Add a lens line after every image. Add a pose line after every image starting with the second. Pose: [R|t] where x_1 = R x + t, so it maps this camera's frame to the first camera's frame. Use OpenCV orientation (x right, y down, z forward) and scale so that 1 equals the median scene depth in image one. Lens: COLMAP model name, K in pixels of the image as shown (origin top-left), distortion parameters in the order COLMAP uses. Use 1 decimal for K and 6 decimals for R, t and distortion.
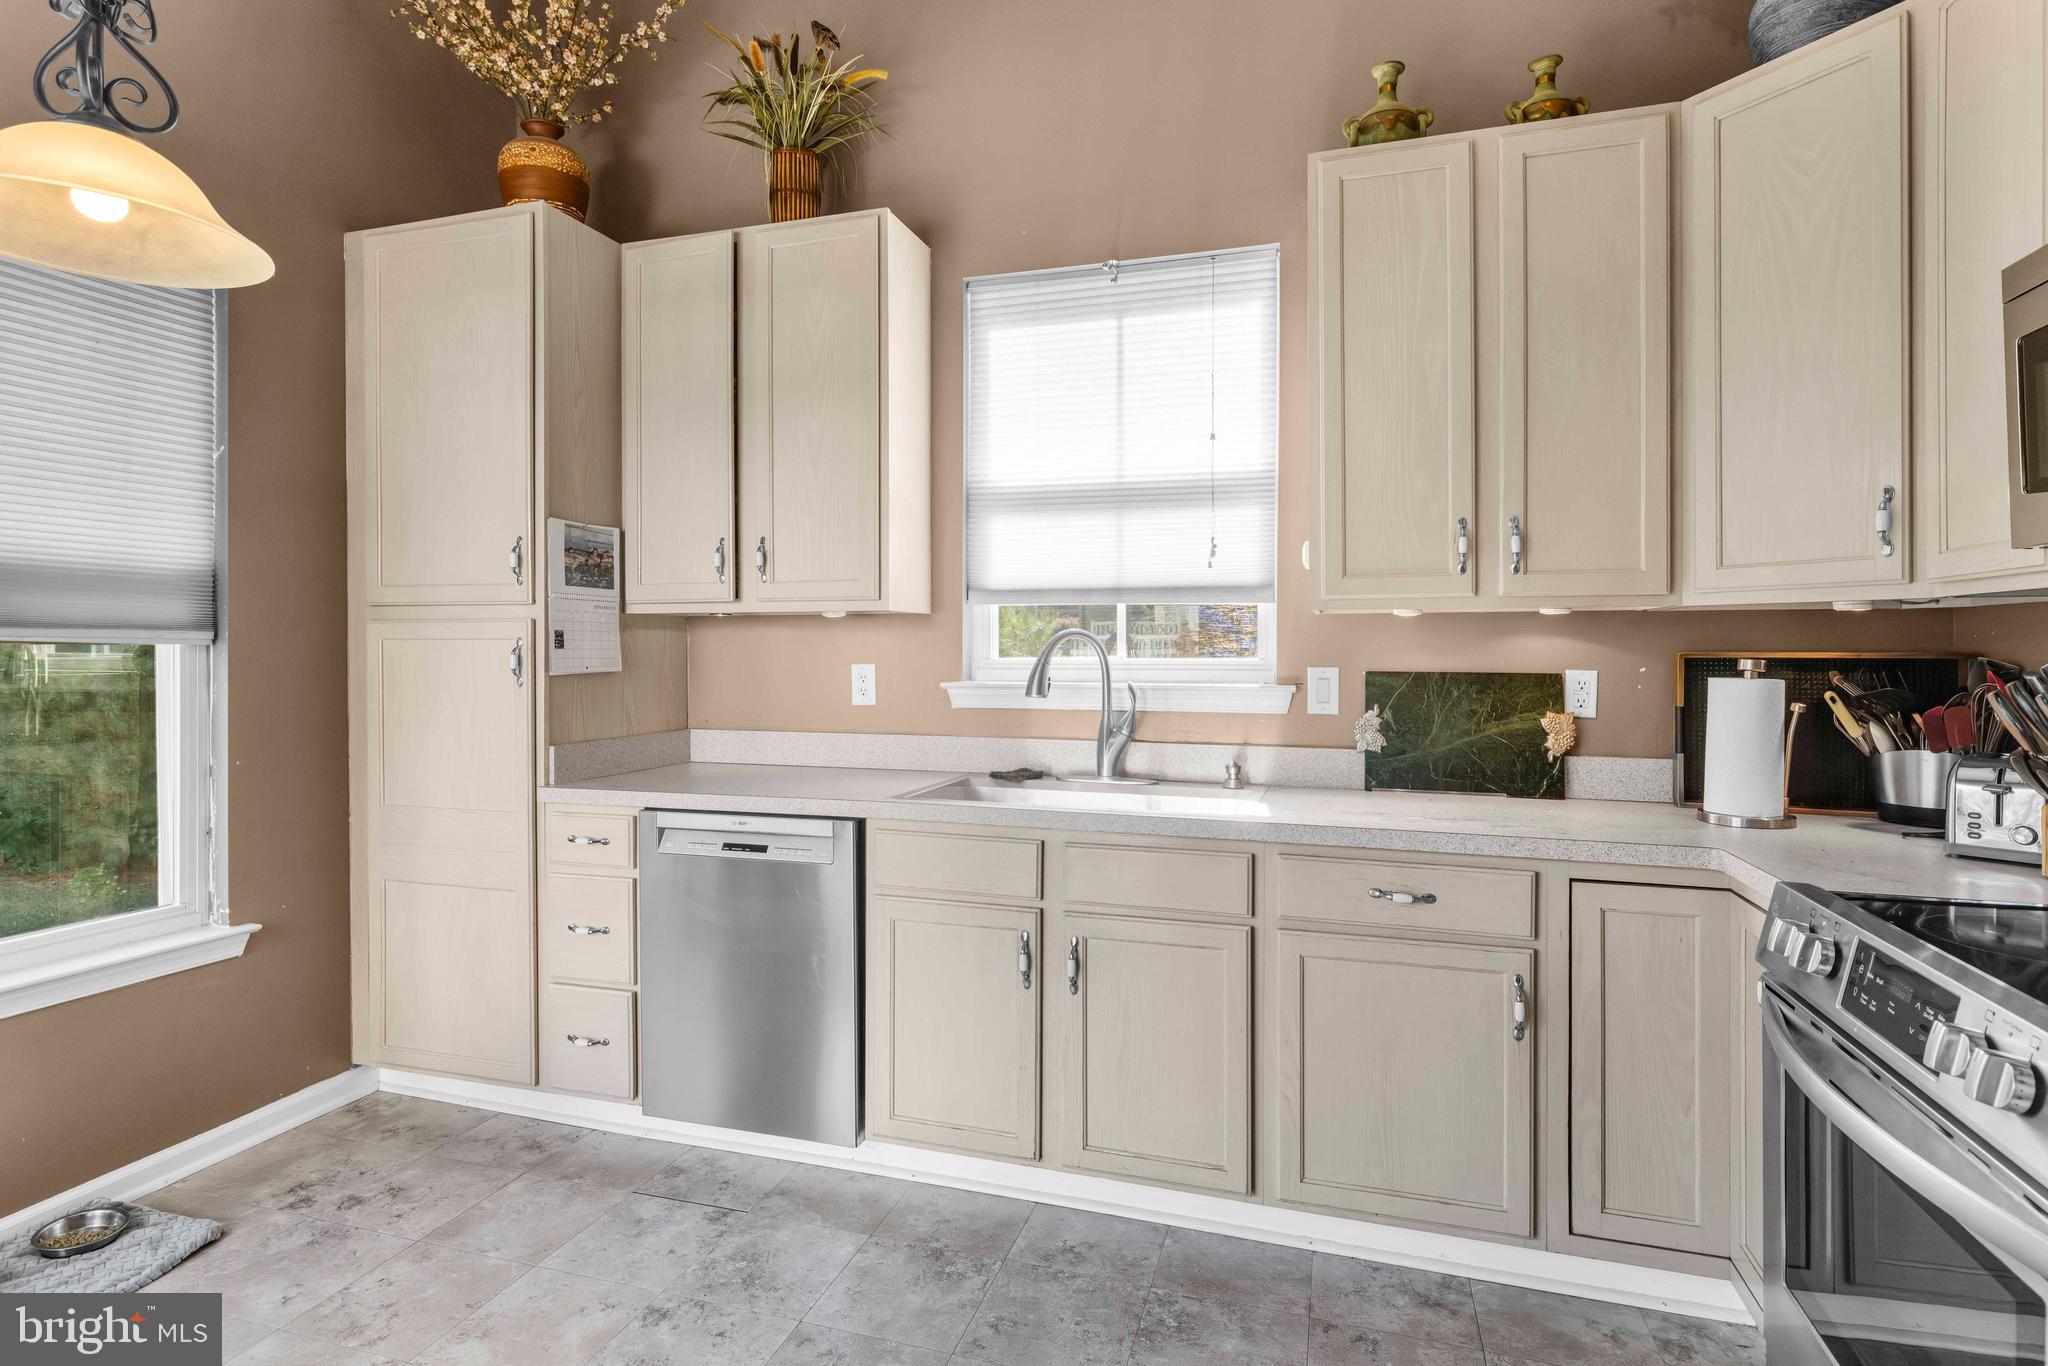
lens RADIAL K [[1048.4, 0, 1022.3], [0, 1048.4, 663.3], [0, 0, 1]] dist [0.000703, -0.000028]
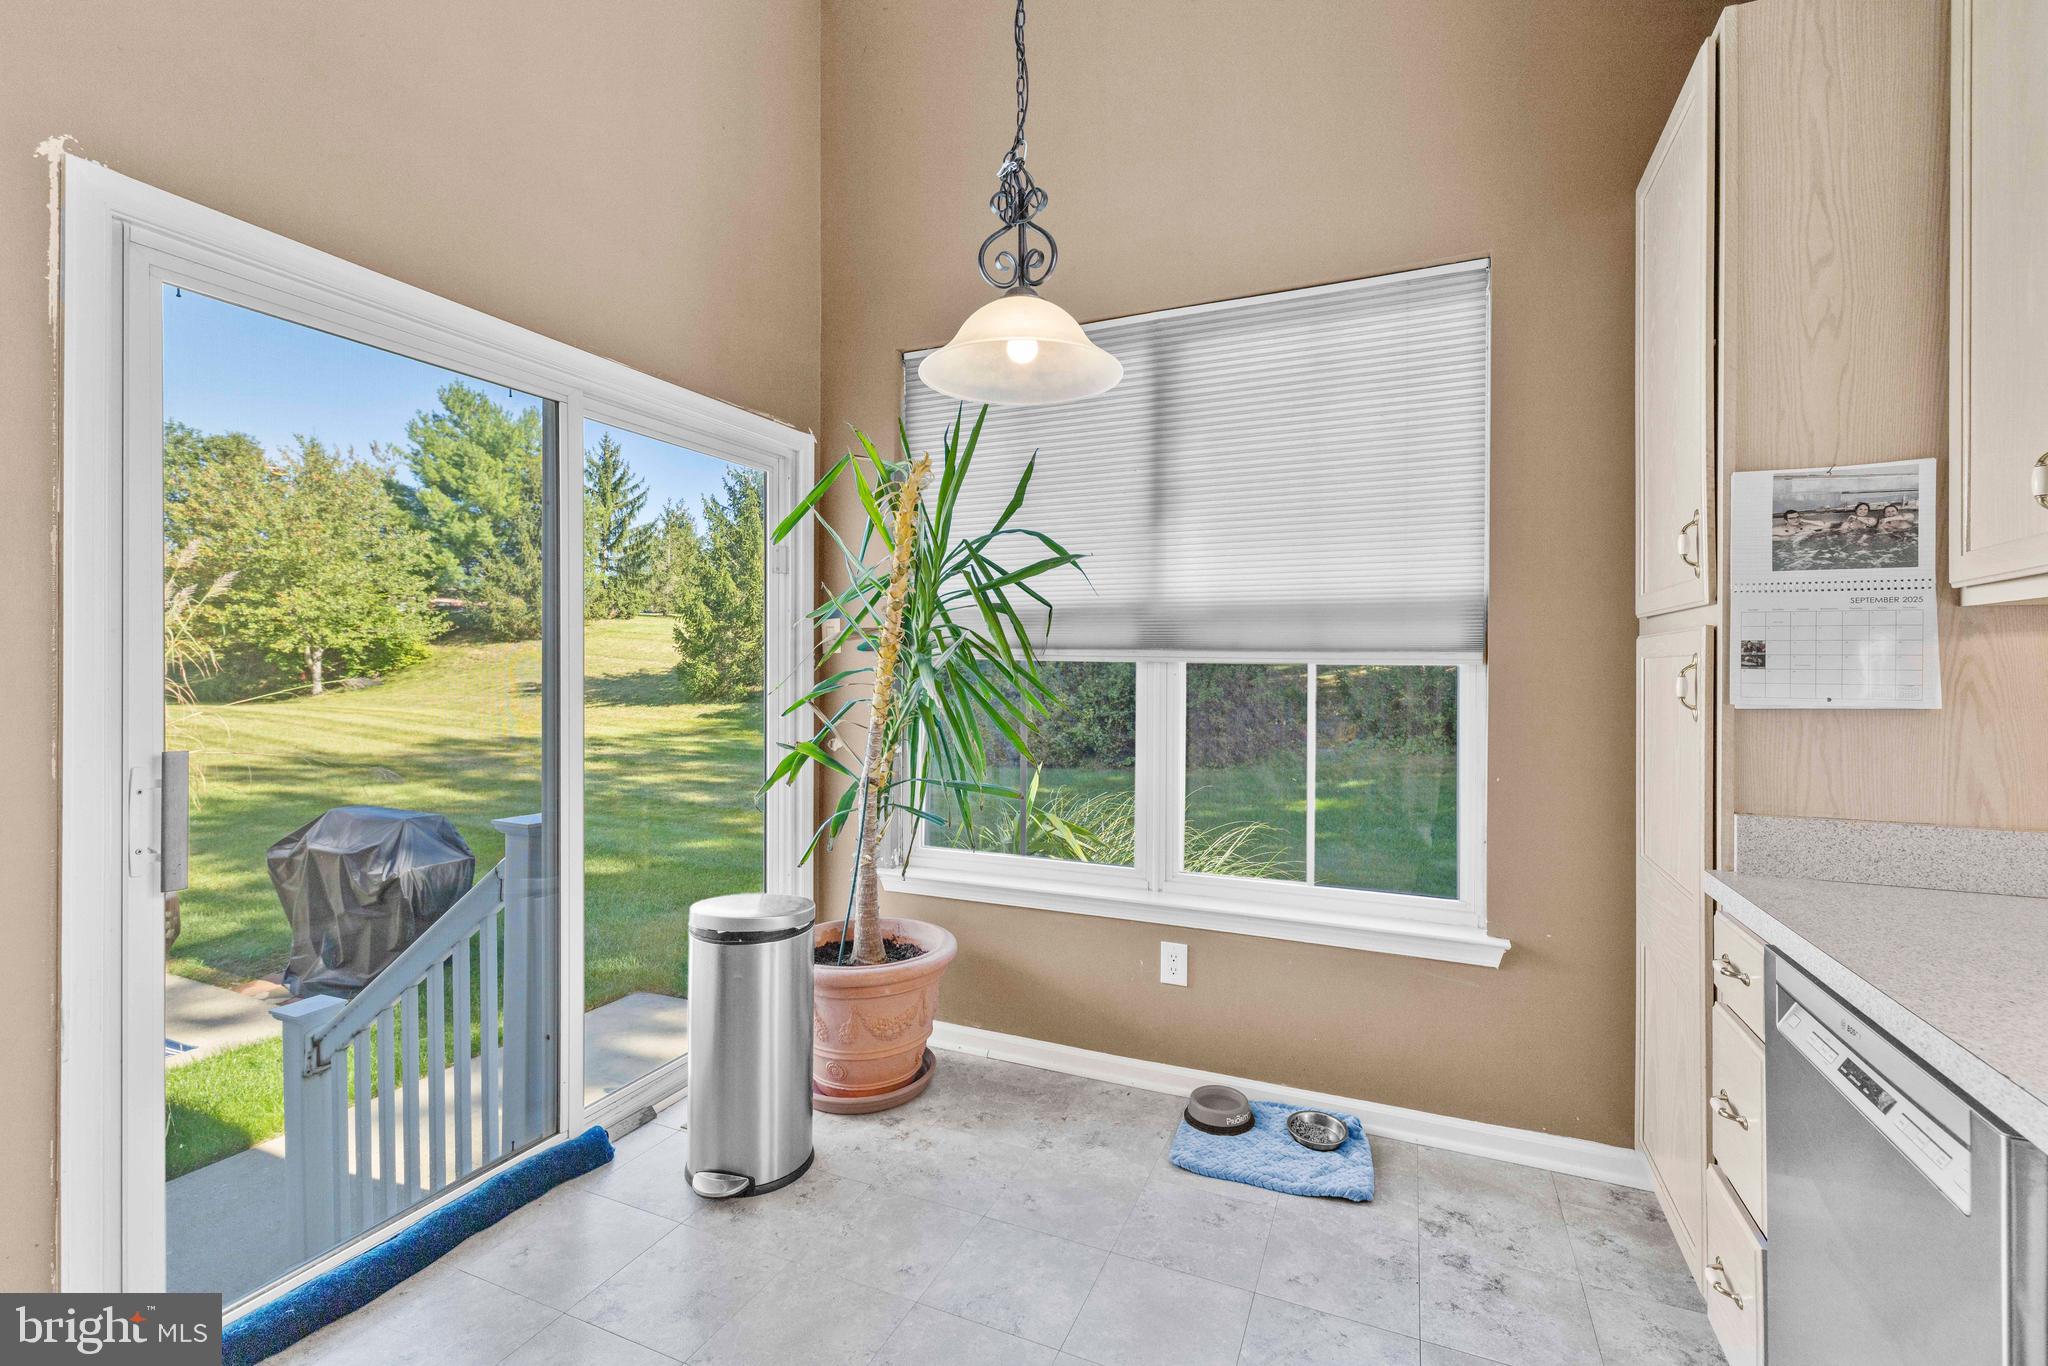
lens RADIAL K [[888.4, 0, 1023.1], [0, 888.4, 675.6], [0, 0, 1]] dist [-0.001282, -0.000048]
pose [[-0.113992, 0.006540, -0.993460, 0.164557], [-0.018534, 0.999790, 0.008708, -0.006137], [0.993309, 0.019405, -0.113847, 0.616410]]
